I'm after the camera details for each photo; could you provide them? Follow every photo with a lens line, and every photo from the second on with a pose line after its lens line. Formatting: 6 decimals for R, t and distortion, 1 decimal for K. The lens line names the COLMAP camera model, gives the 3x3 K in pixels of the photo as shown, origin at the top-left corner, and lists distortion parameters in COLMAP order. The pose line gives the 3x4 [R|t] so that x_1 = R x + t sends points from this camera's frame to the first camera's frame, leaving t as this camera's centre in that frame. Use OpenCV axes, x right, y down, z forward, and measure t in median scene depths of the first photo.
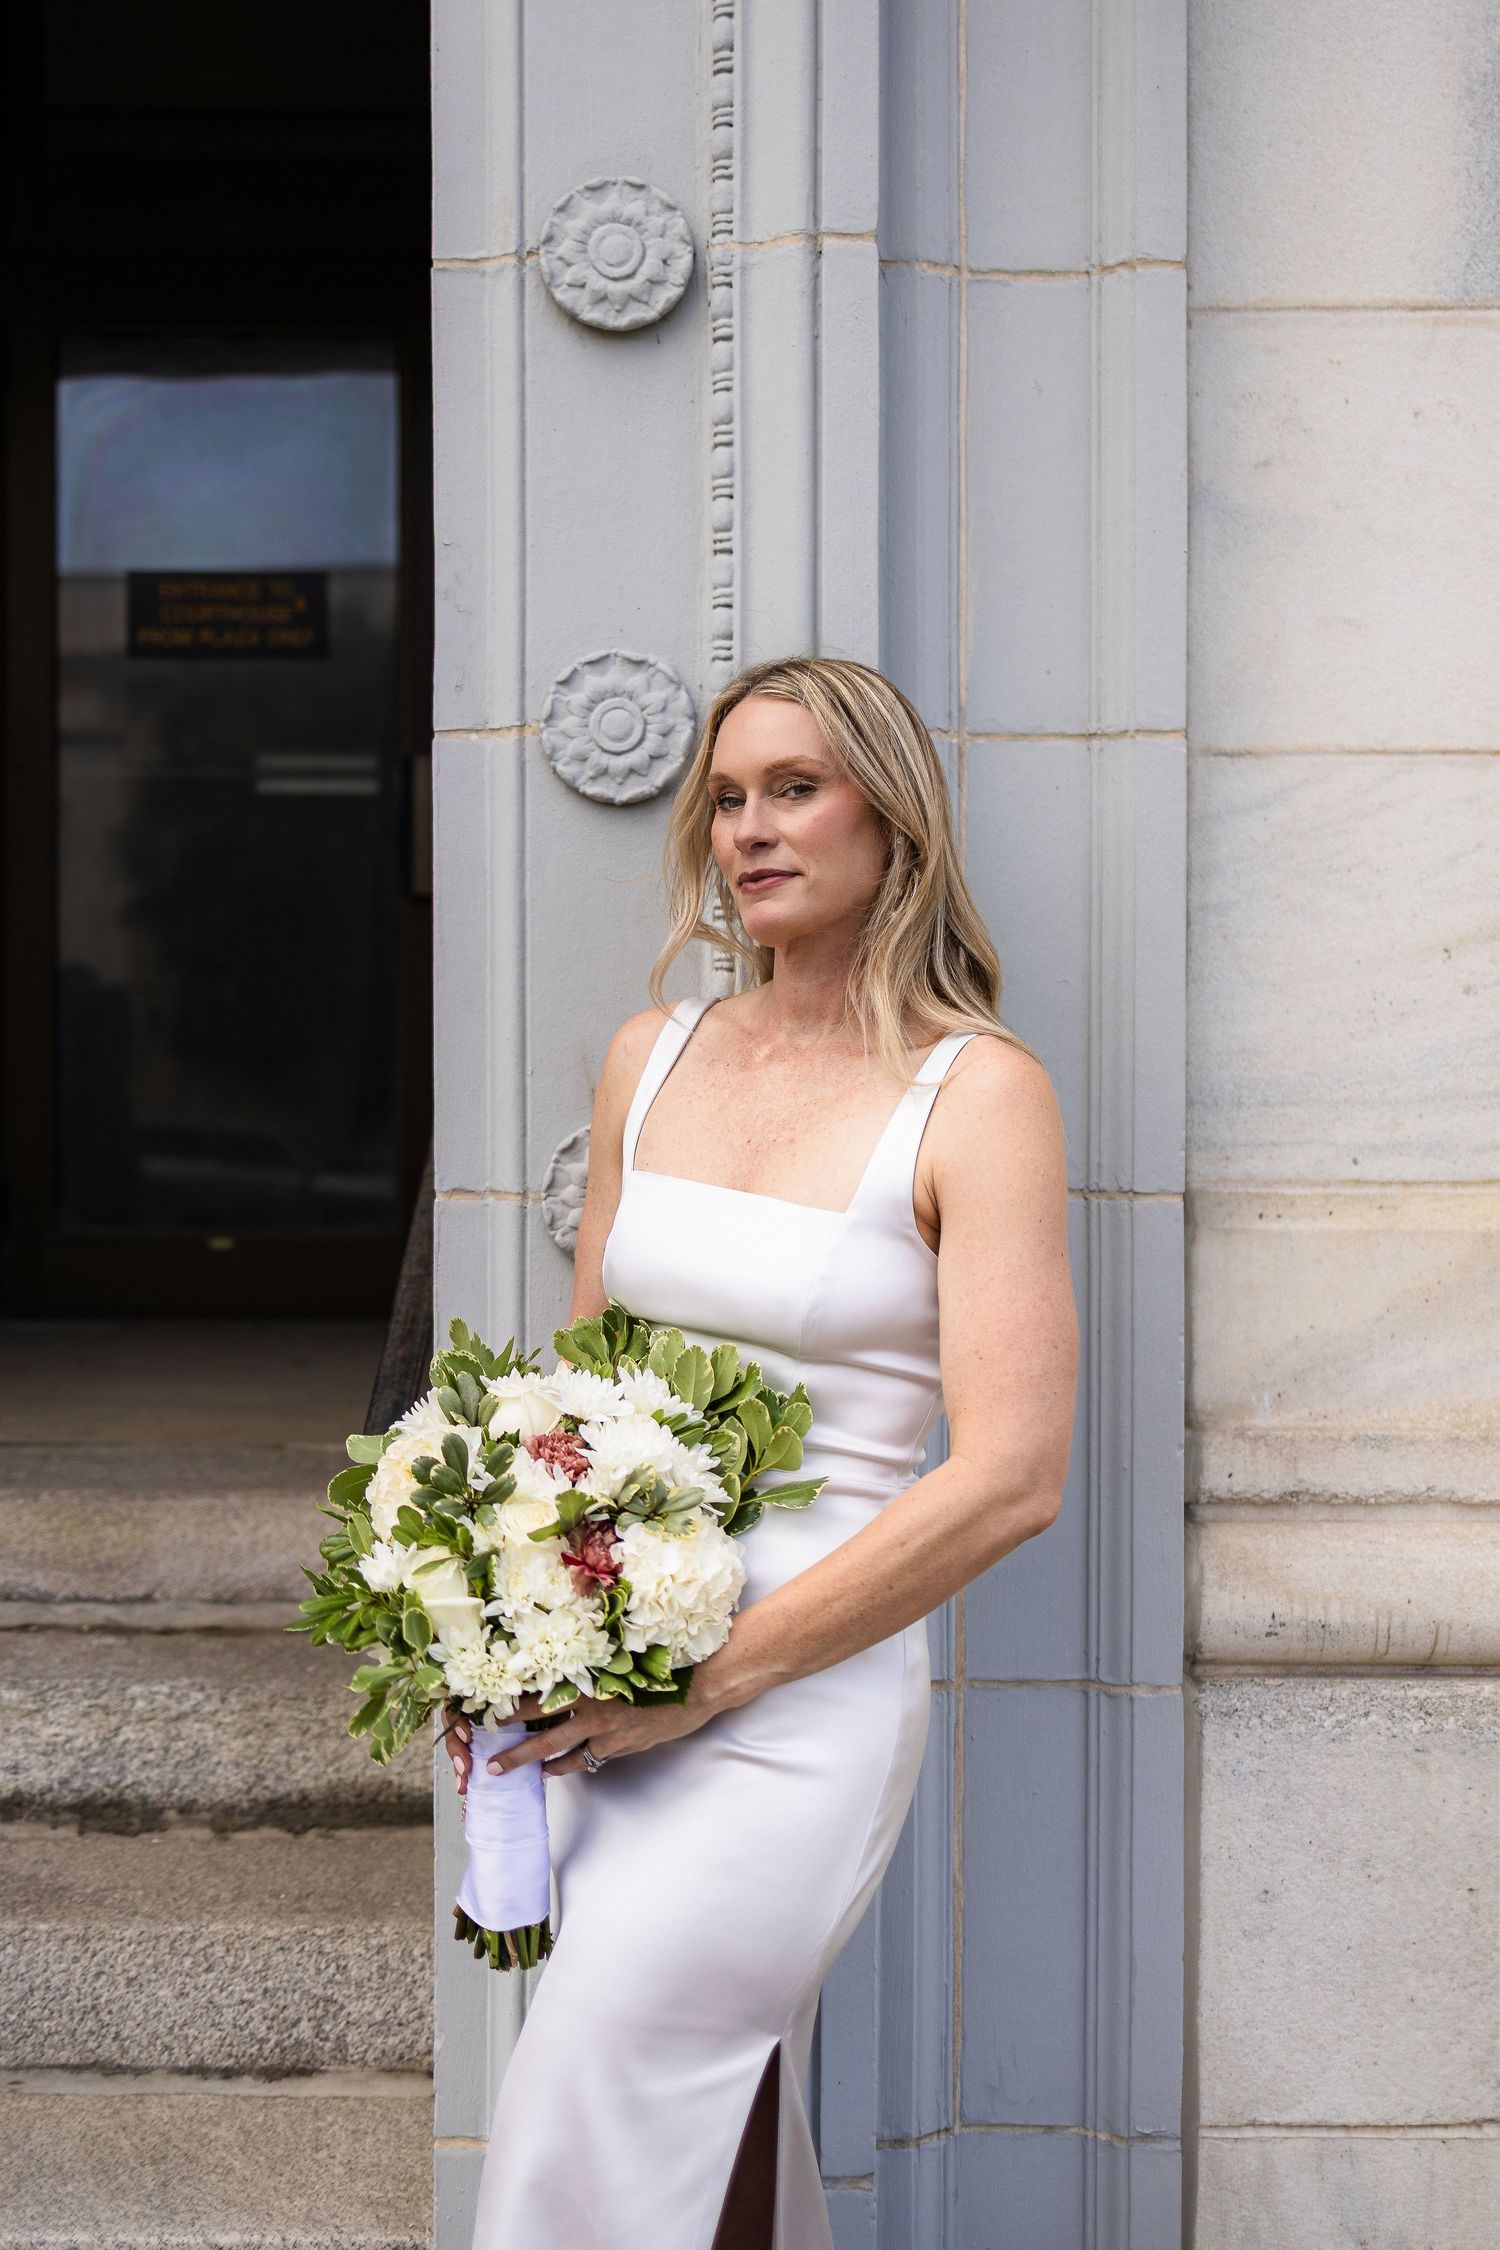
lens RADIAL K [[2420.2, 0, 749.9], [0, 2420.2, 1061.0], [0, 0, 1]] dist [0.013495, 0.012590]
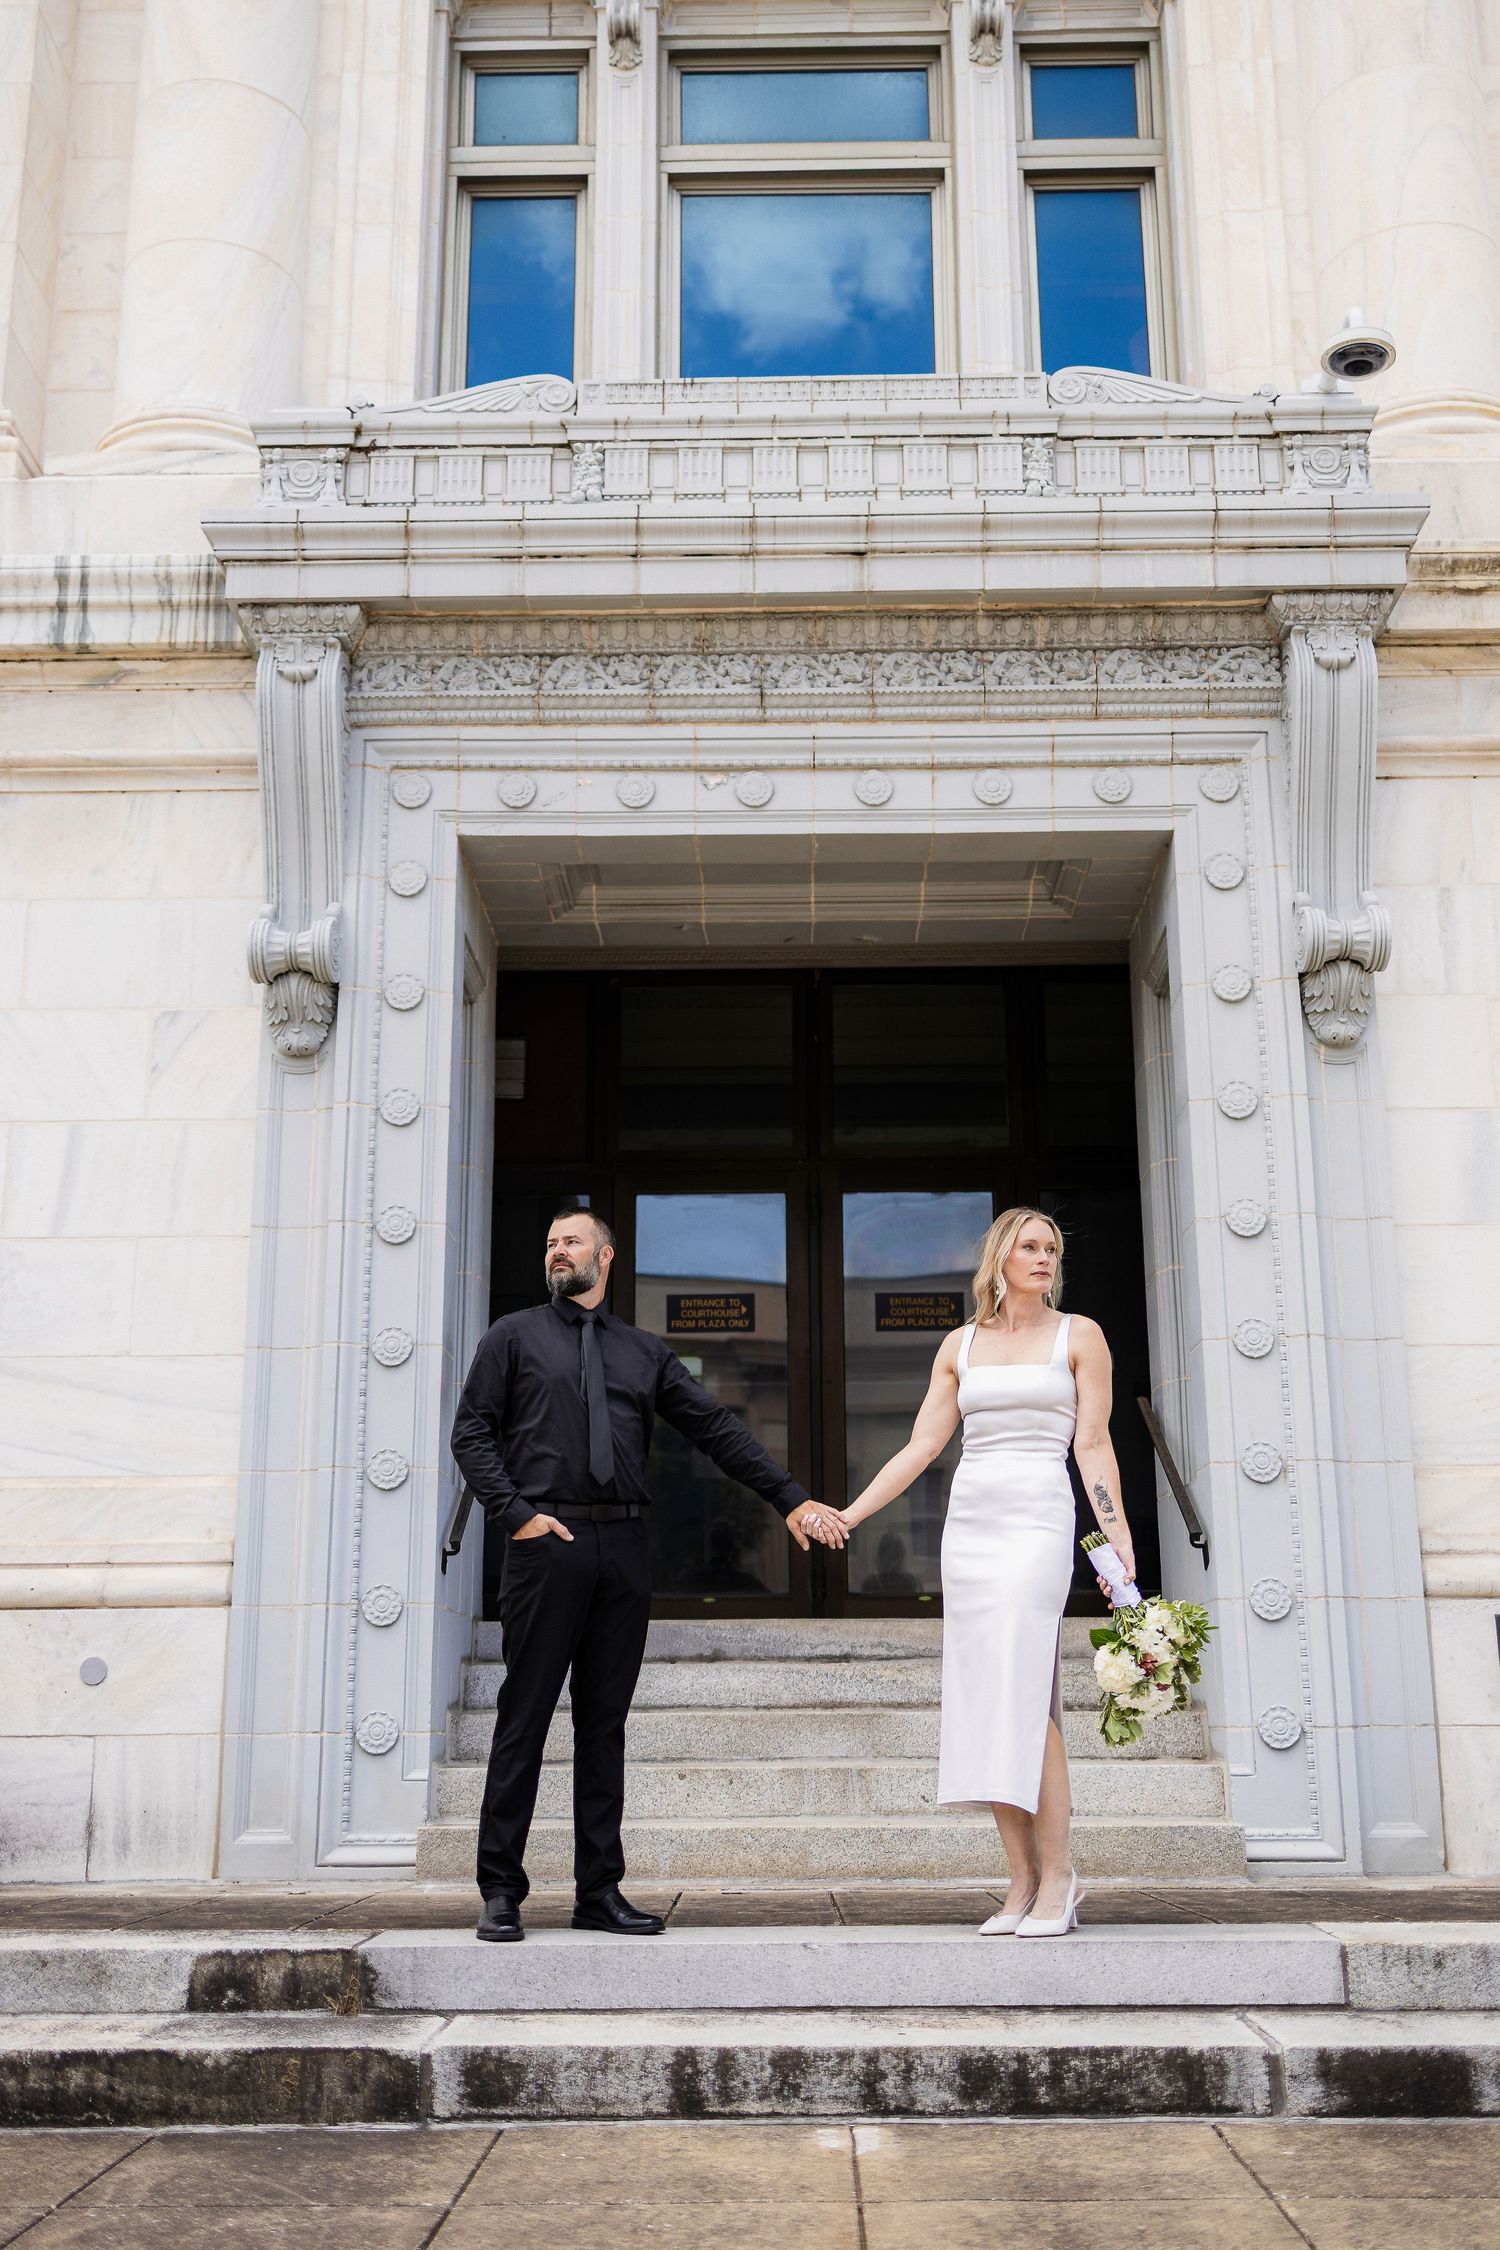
lens RADIAL K [[2374.0, 0, 751.2], [0, 2374.0, 1078.4], [0, 0, 1]] dist [0.015707, -0.002364]
pose [[0.999909, -0.010532, -0.008406, -0.605508], [0.007783, 0.960600, -0.277825, 0.376358], [0.011001, 0.277735, 0.960595, -2.030732]]
